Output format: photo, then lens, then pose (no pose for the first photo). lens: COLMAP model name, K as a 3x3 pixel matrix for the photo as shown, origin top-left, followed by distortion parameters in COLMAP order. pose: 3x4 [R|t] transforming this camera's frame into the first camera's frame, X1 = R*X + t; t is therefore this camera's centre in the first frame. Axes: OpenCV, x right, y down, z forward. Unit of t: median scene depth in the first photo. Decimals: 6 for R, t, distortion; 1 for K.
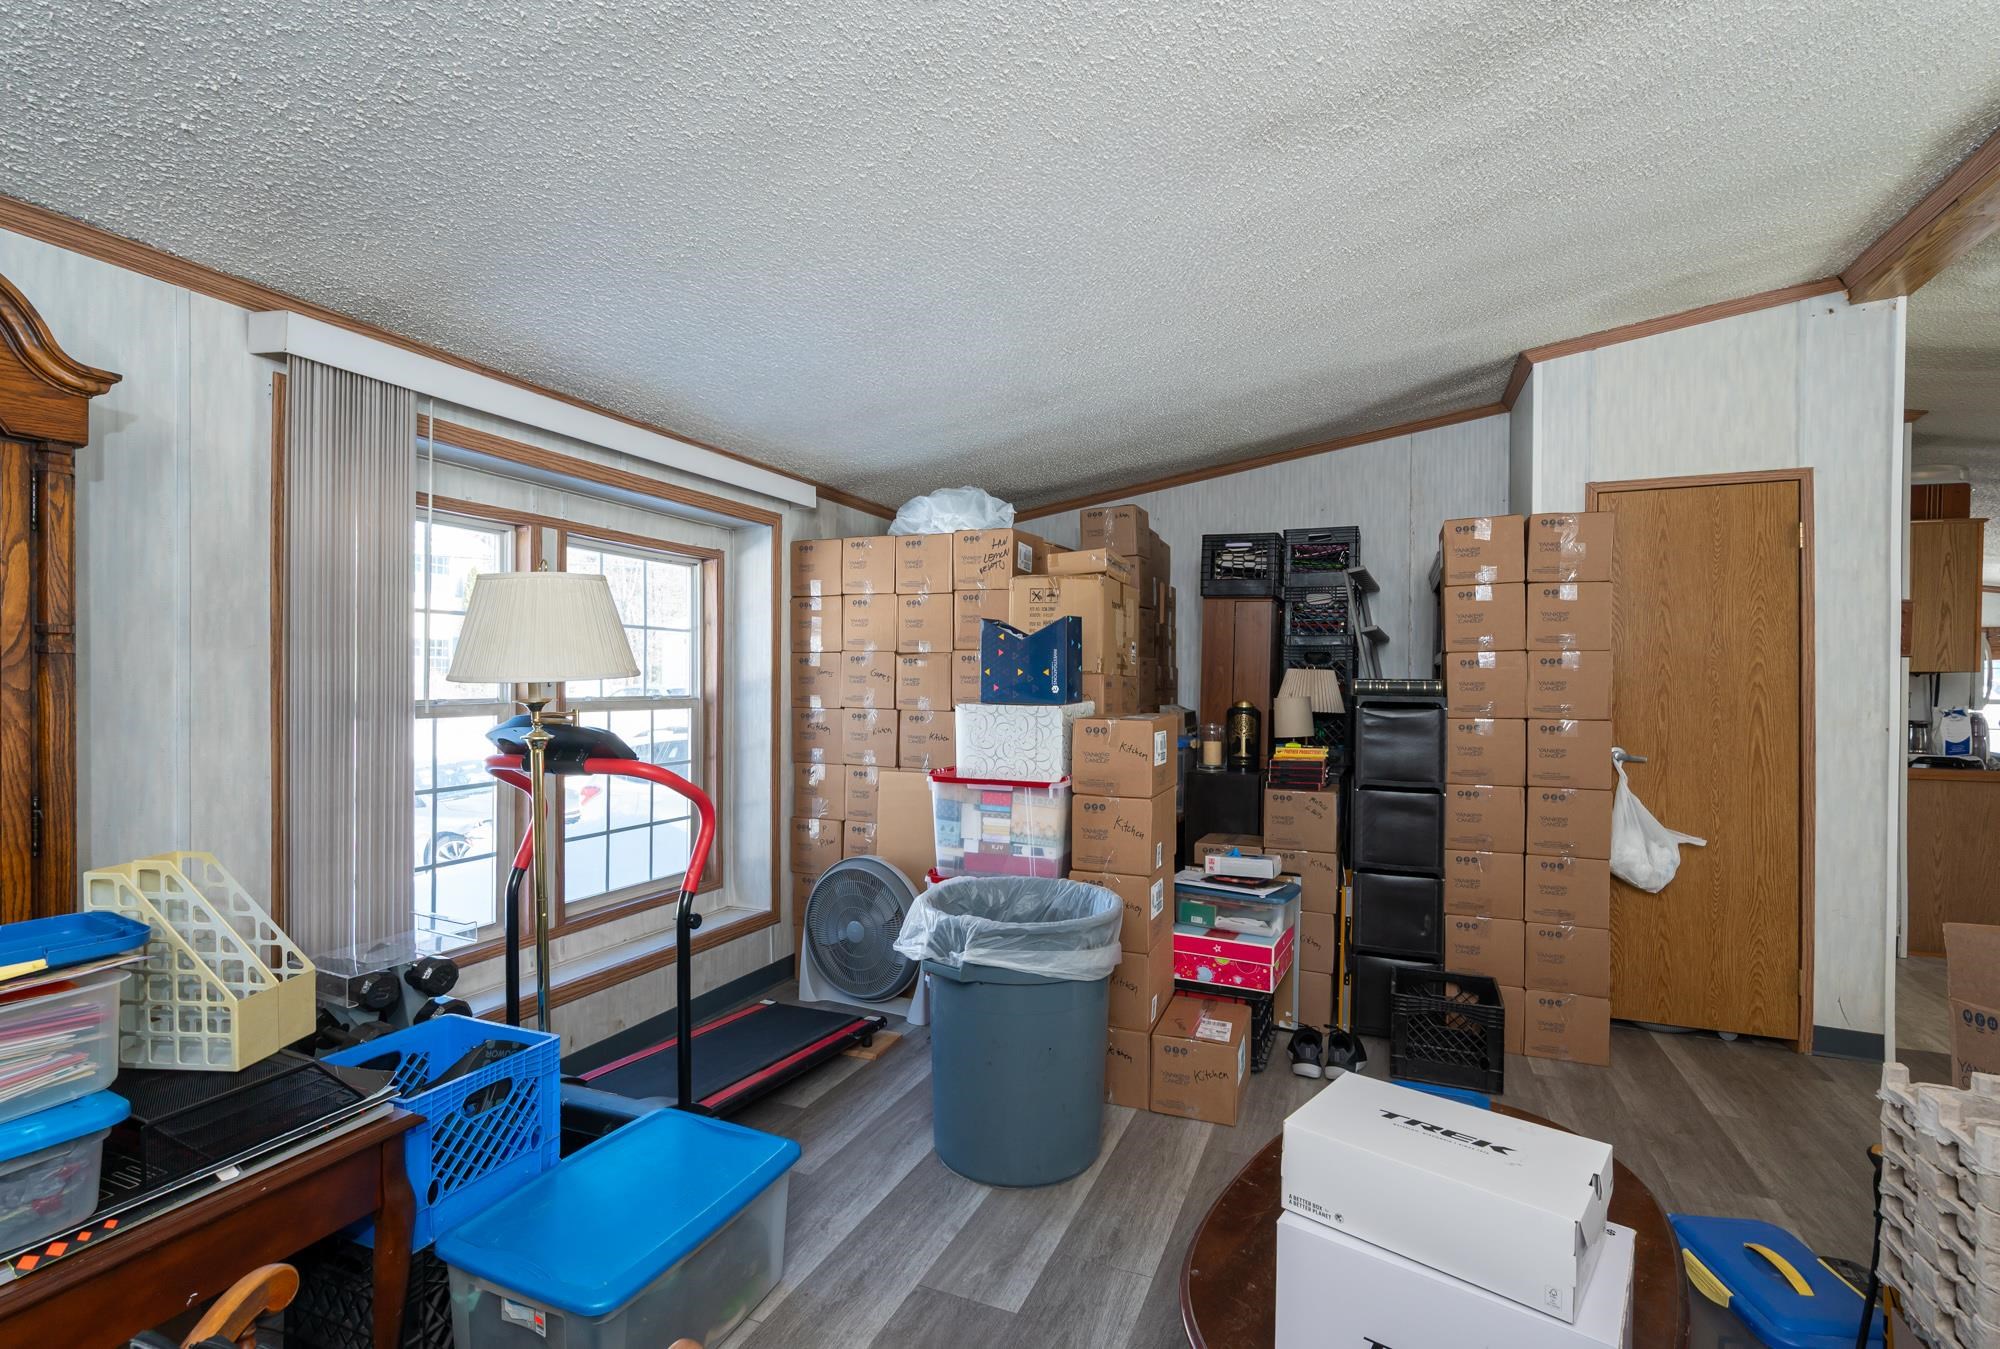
lens RADIAL K [[907.6, 0, 1013.6], [0, 907.6, 683.3], [0, 0, 1]] dist [-0.012833, 0.000667]
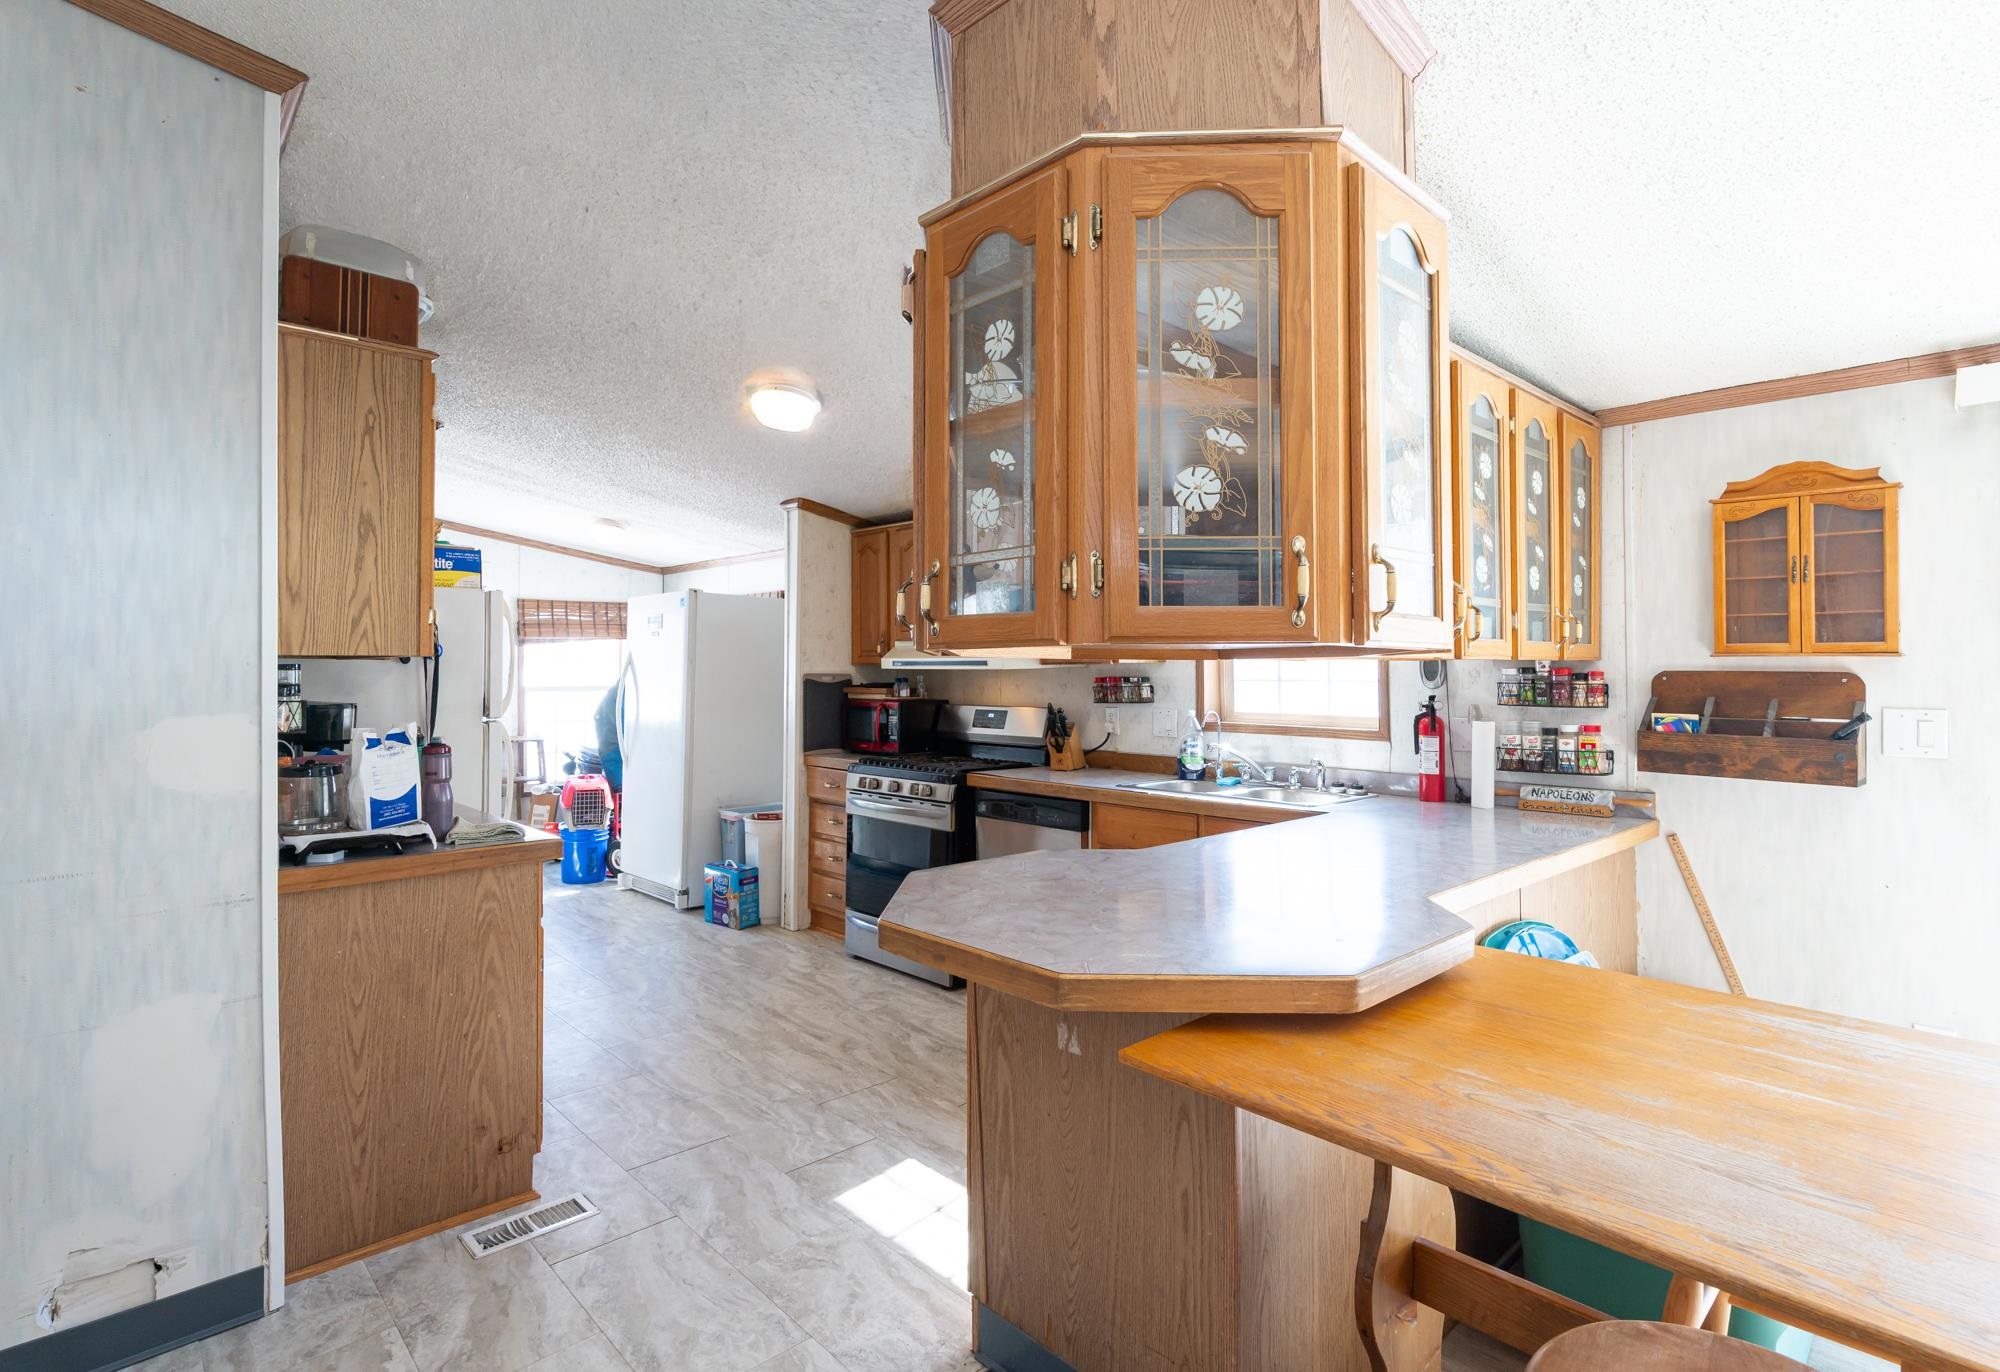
lens RADIAL K [[993.3, 0, 1018.8], [0, 993.3, 653.9], [0, 0, 1]] dist [-0.001299, -0.000842]
pose [[0.389340, -0.002768, 0.921090, 0.938343], [0.014785, 0.999885, -0.003245, -0.009288], [-0.920976, 0.014882, 0.389336, 0.643285]]
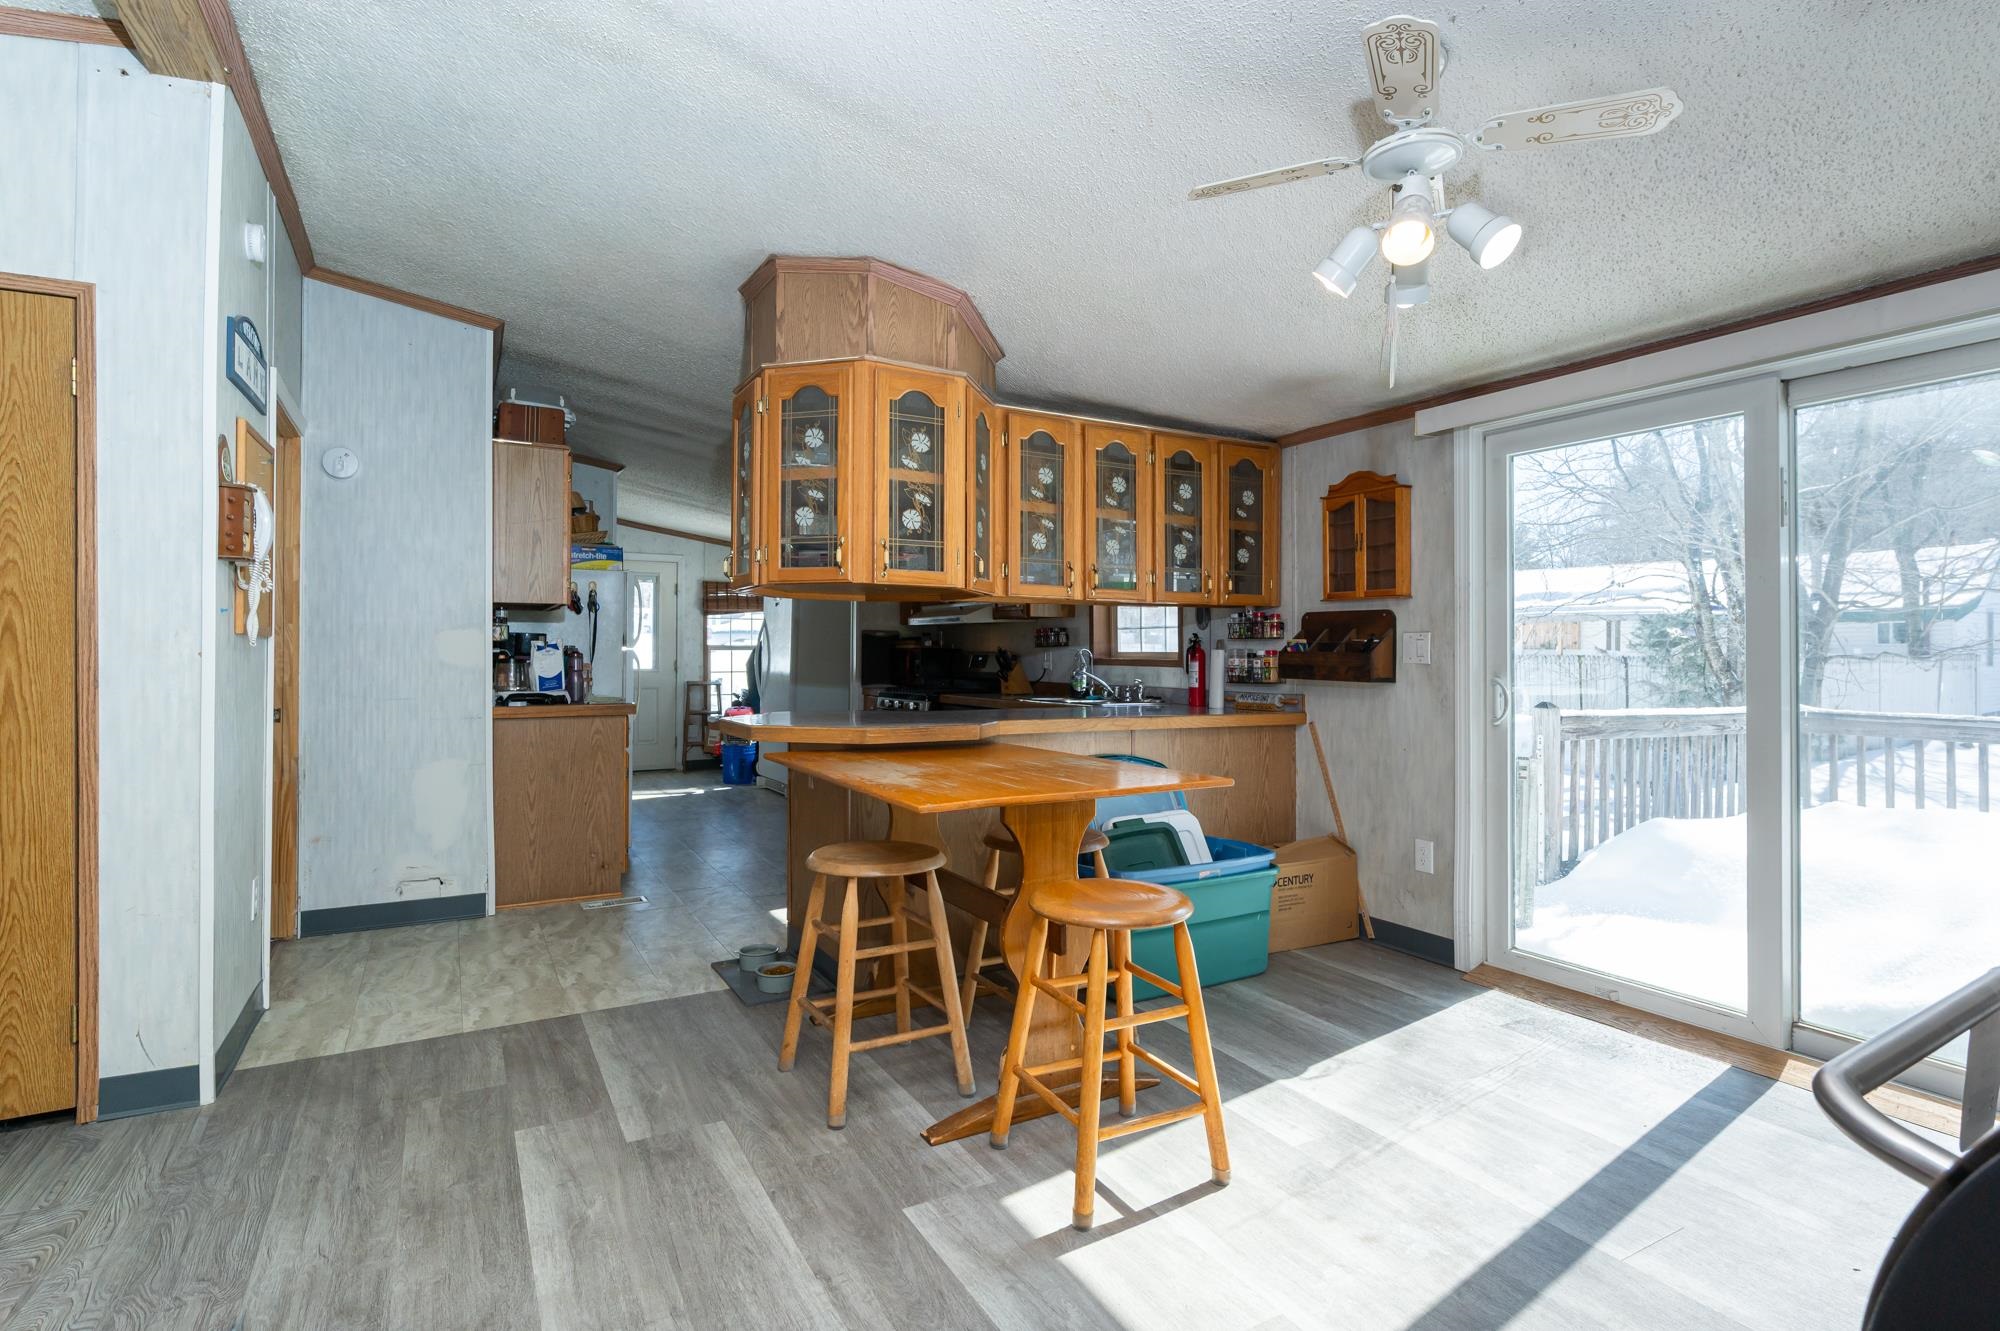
lens RADIAL K [[978.0, 0, 1015.0], [0, 978.0, 638.4], [0, 0, 1]] dist [0.000481, -0.001707]
pose [[0.593954, -0.003323, 0.804492, 0.694933], [0.013630, 0.999890, -0.005933, 0.051326], [-0.804384, 0.014489, 0.593934, -0.030797]]
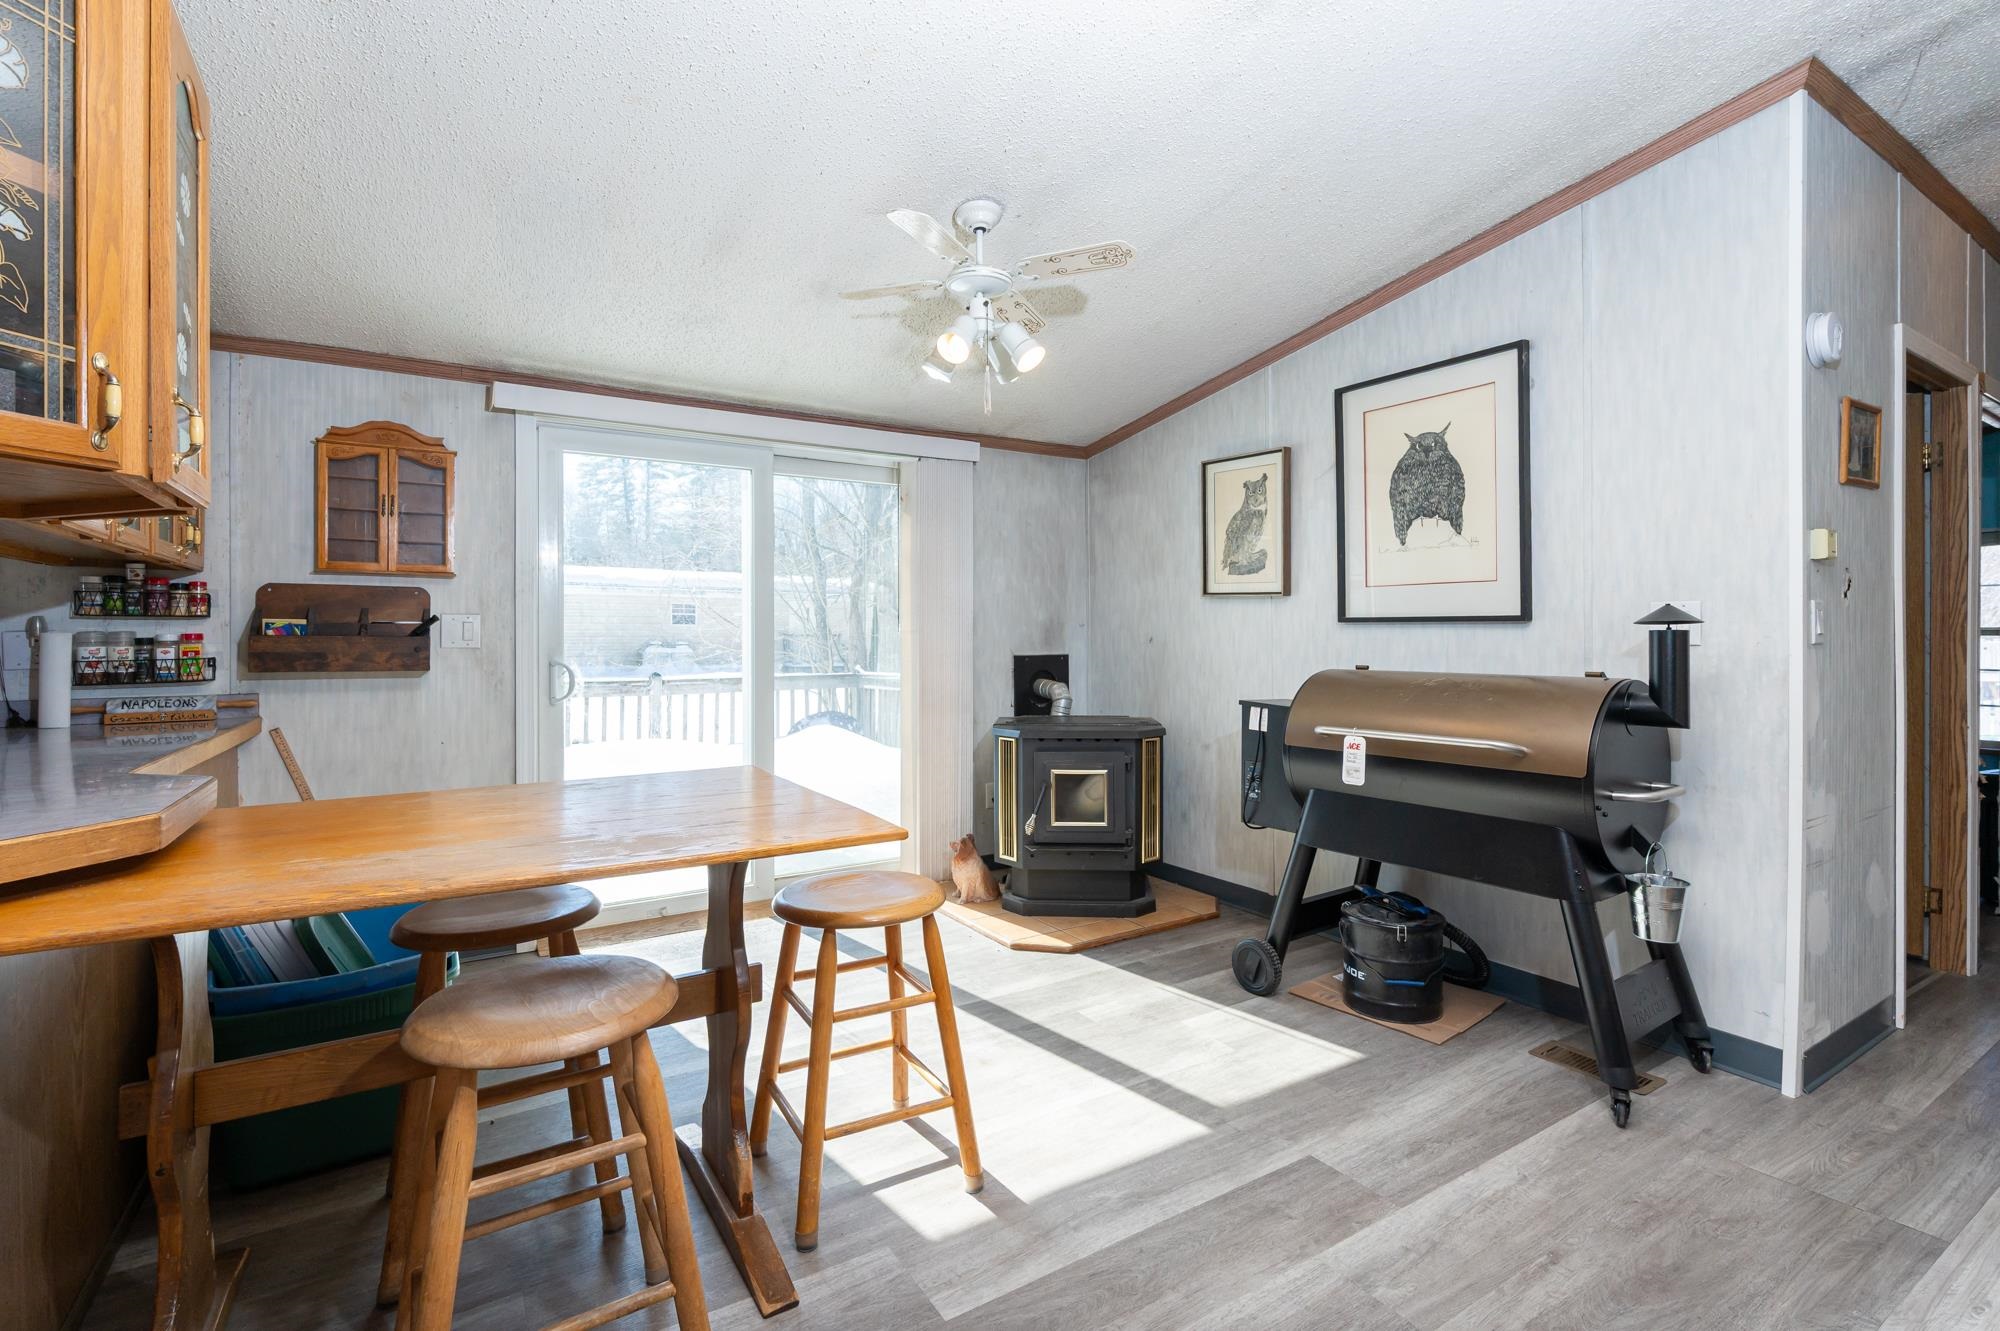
lens RADIAL K [[907.6, 0, 989.1], [0, 907.6, 633.0], [0, 0, 1]] dist [-0.012833, 0.000667]
pose [[-0.823966, -0.012547, 0.566501, 0.878681], [-0.006462, 0.999898, 0.012747, 0.047678], [-0.566603, 0.006843, -0.823963, 0.797084]]
